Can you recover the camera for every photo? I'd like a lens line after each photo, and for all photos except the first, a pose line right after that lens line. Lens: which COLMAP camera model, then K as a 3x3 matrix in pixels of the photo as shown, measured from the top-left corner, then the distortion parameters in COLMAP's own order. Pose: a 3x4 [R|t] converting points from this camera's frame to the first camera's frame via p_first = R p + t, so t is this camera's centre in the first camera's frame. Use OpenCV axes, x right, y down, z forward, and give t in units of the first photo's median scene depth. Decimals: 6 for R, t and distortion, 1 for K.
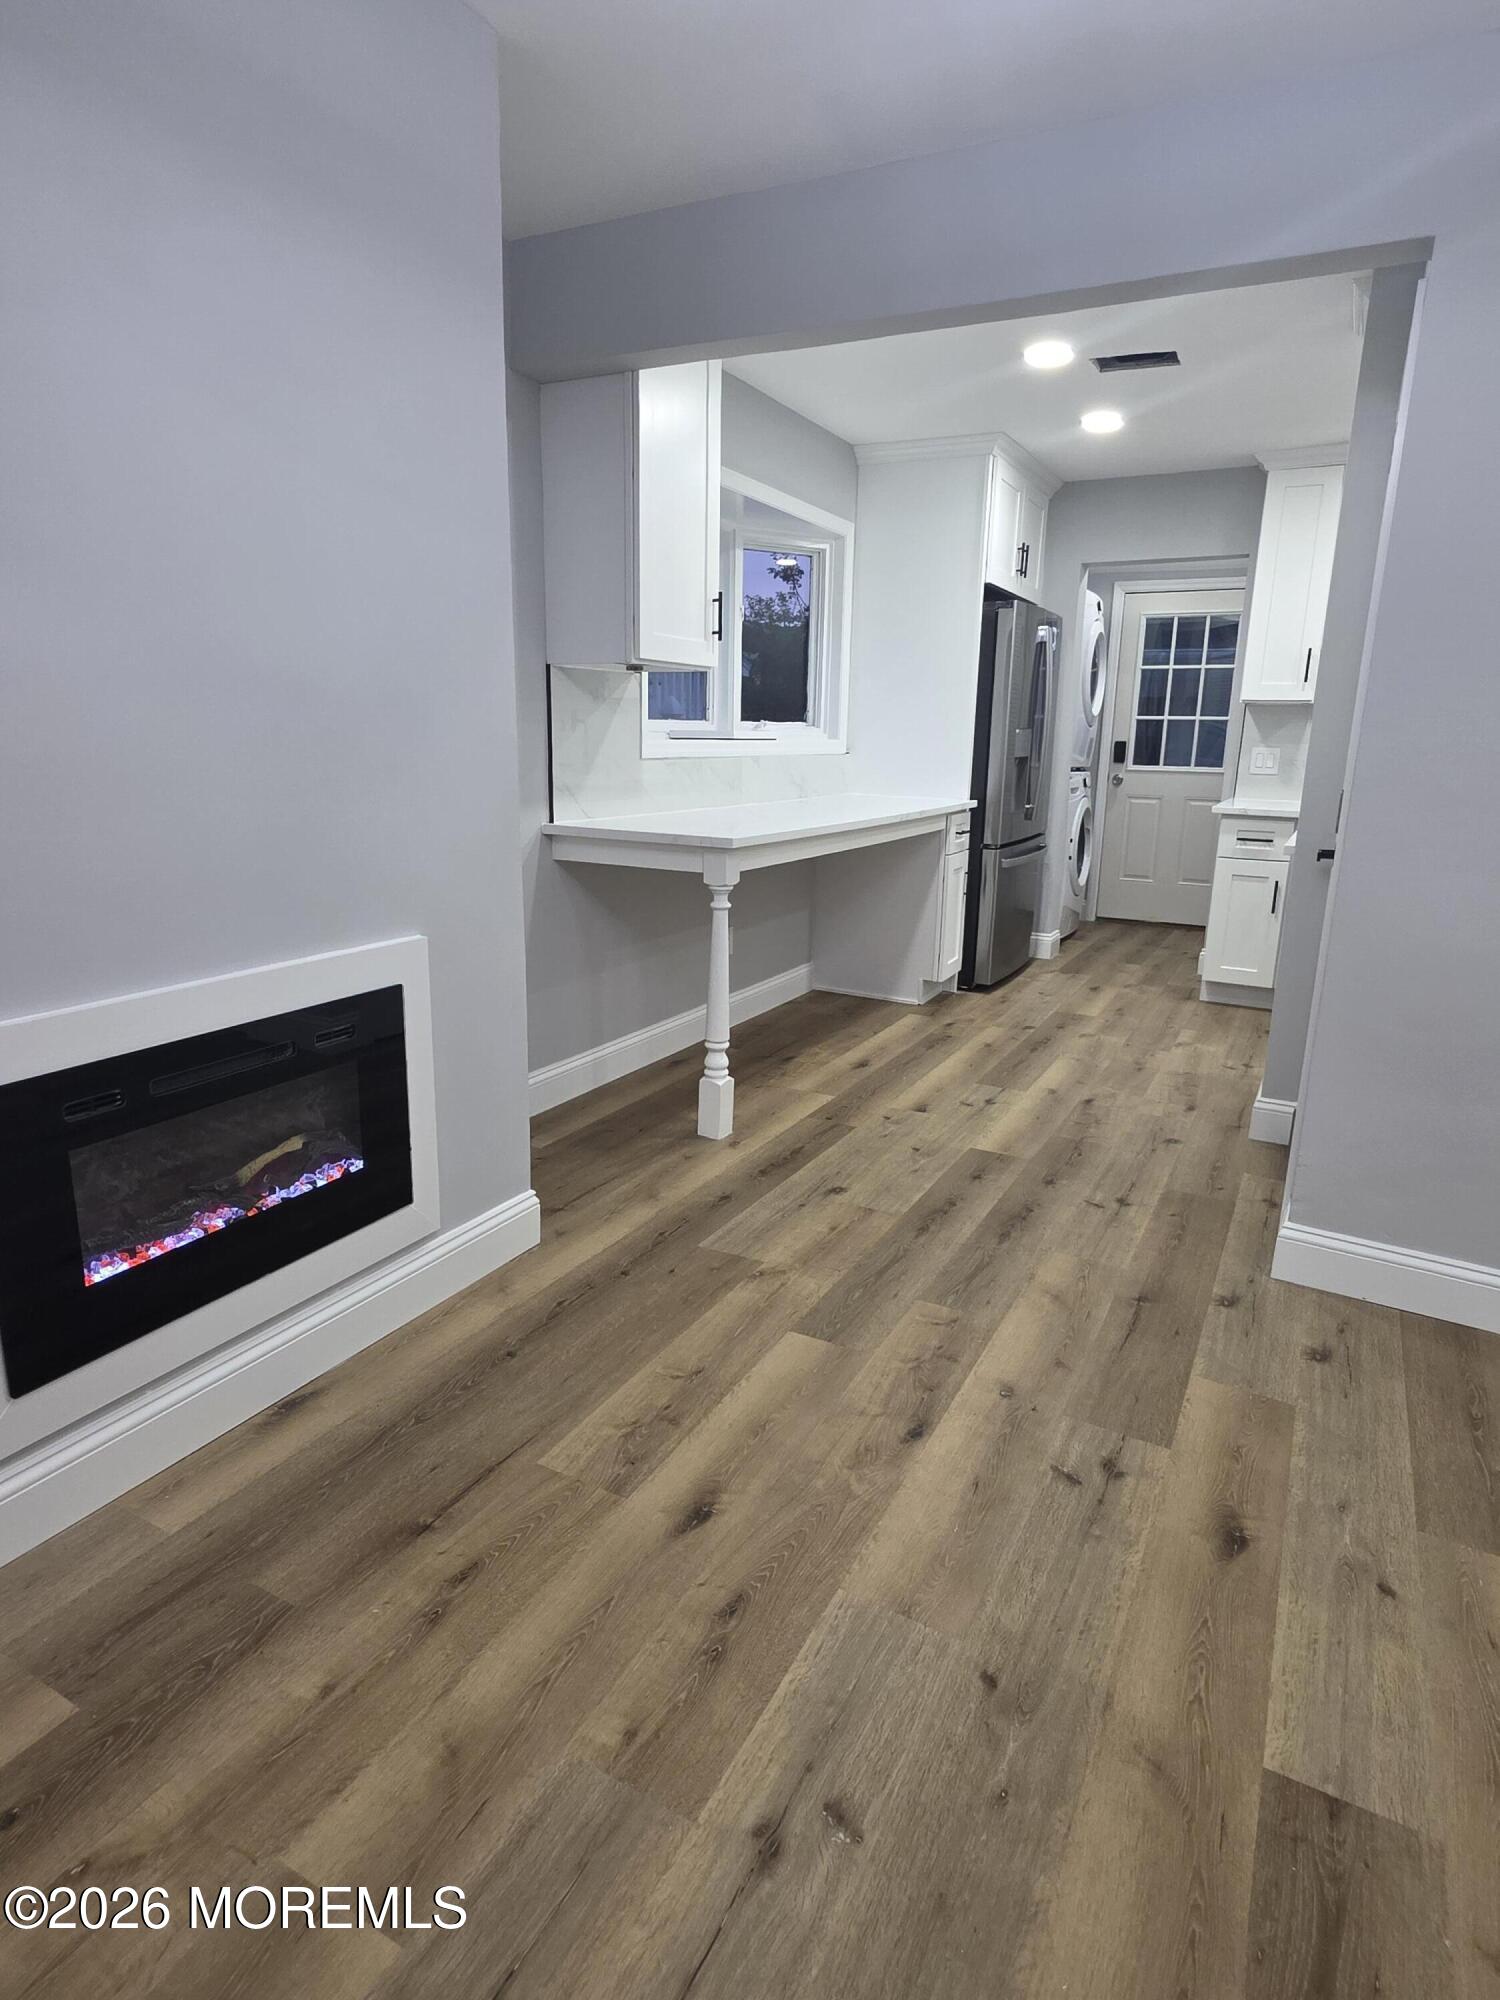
lens RADIAL K [[1109.1, 0, 750.9], [0, 1109.1, 1003.2], [0, 0, 1]] dist [-0.000600, 0.000442]
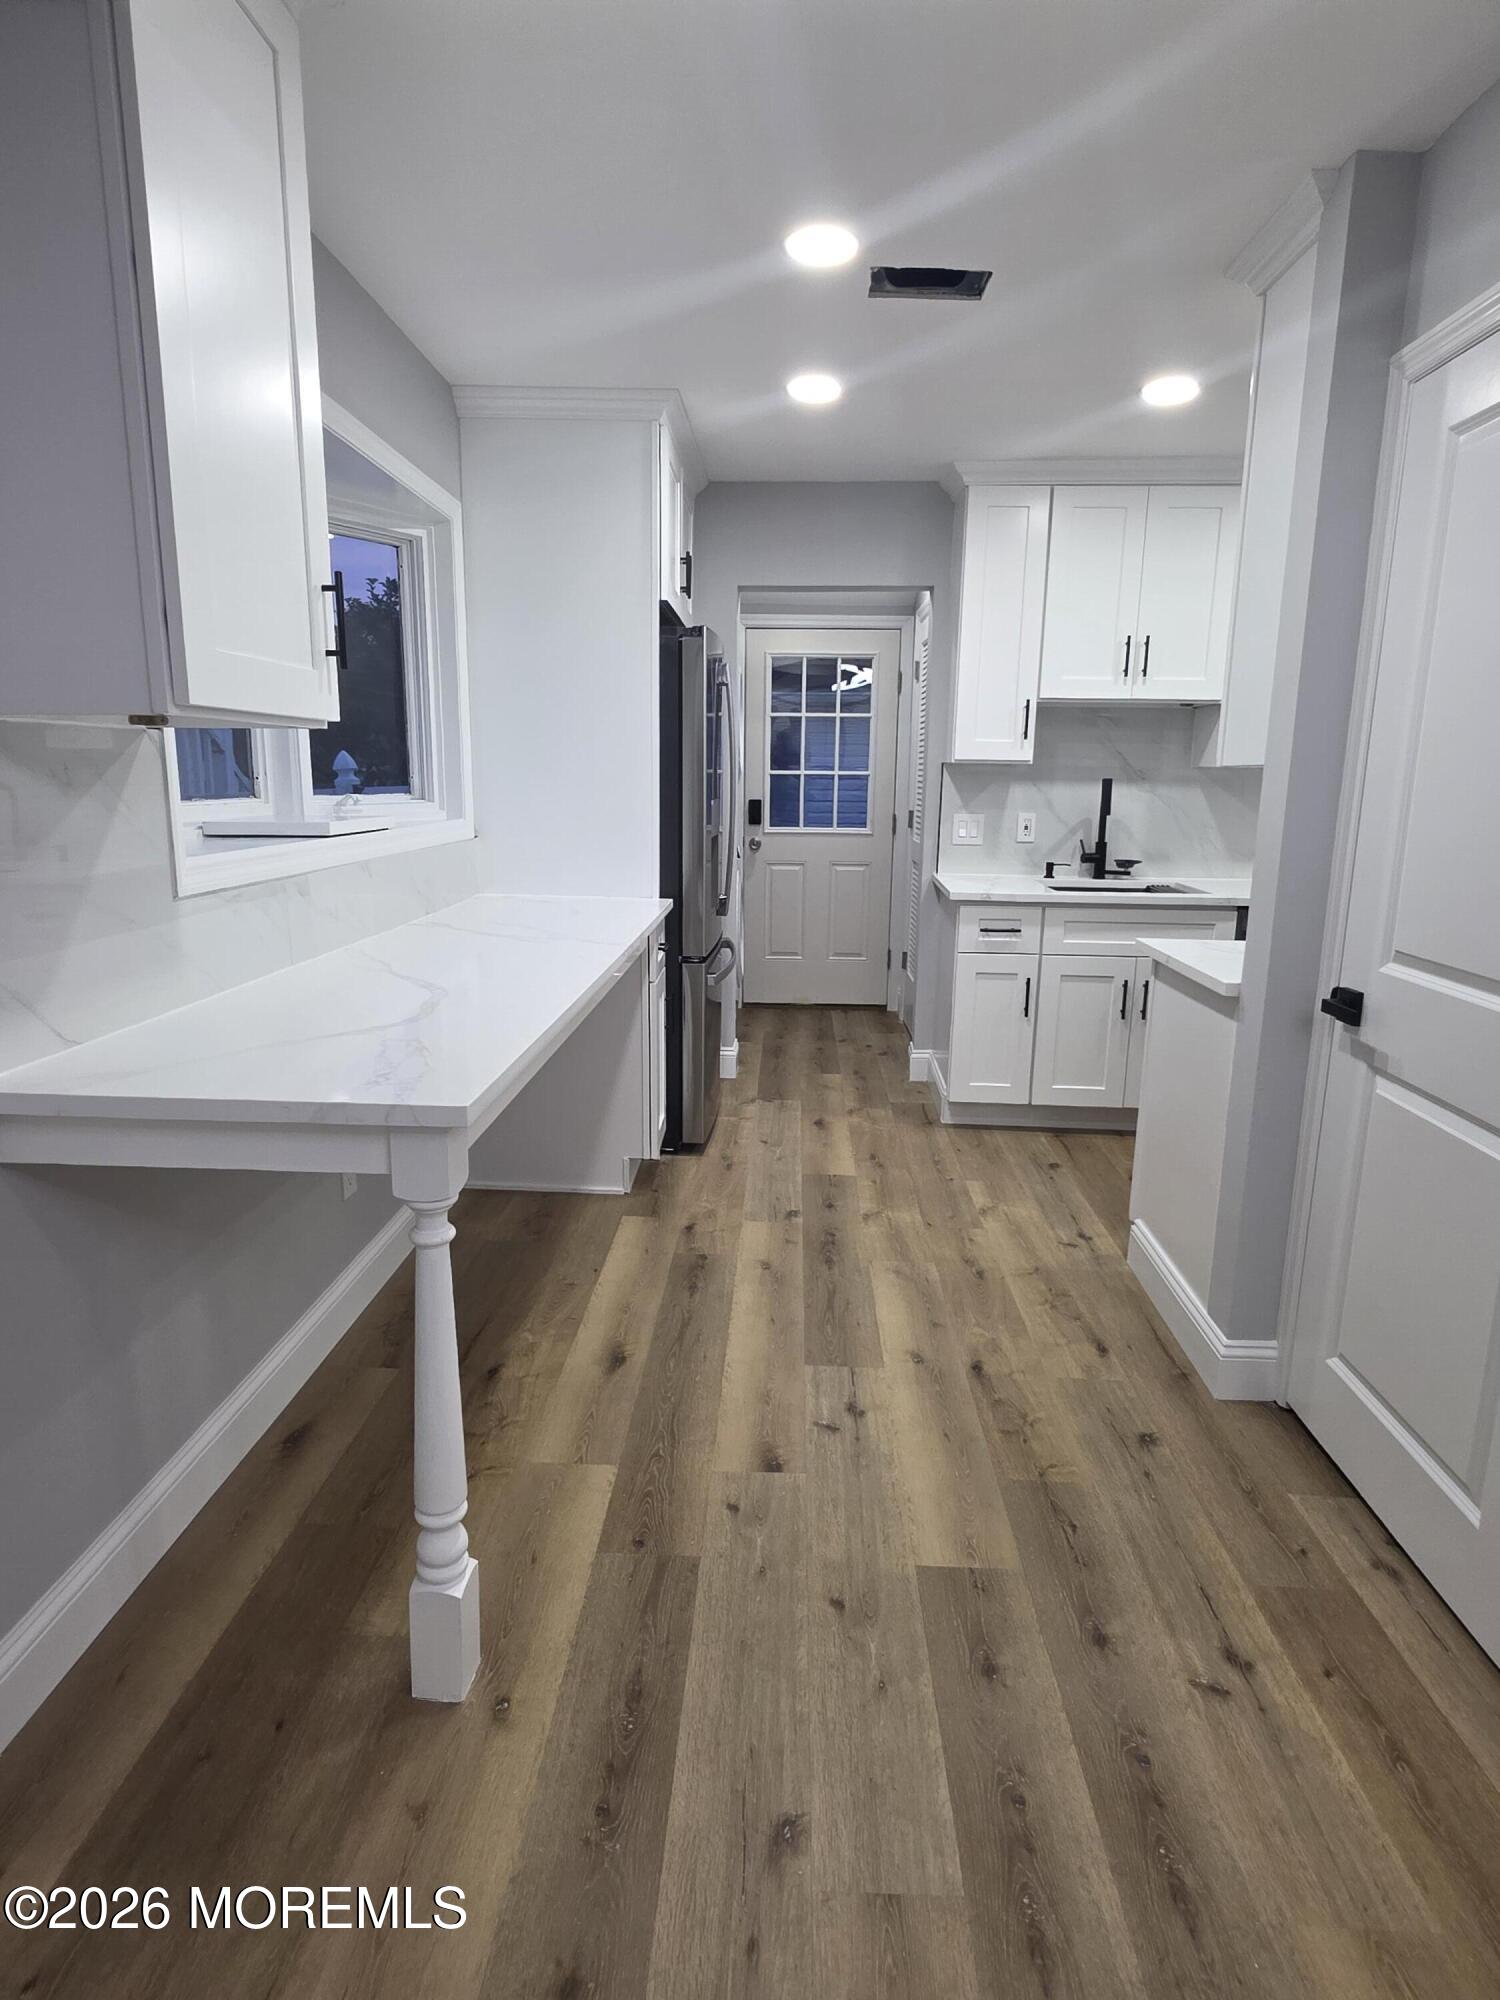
lens RADIAL K [[1100.3, 0, 750.0], [0, 1100.3, 1000.0], [0, 0, 1]] dist [-0.002445, -0.001435]
pose [[0.902094, -0.094151, 0.421143, -0.086092], [0.106701, 0.994271, -0.006275, -0.158271], [-0.418140, 0.050597, 0.906972, 0.488309]]
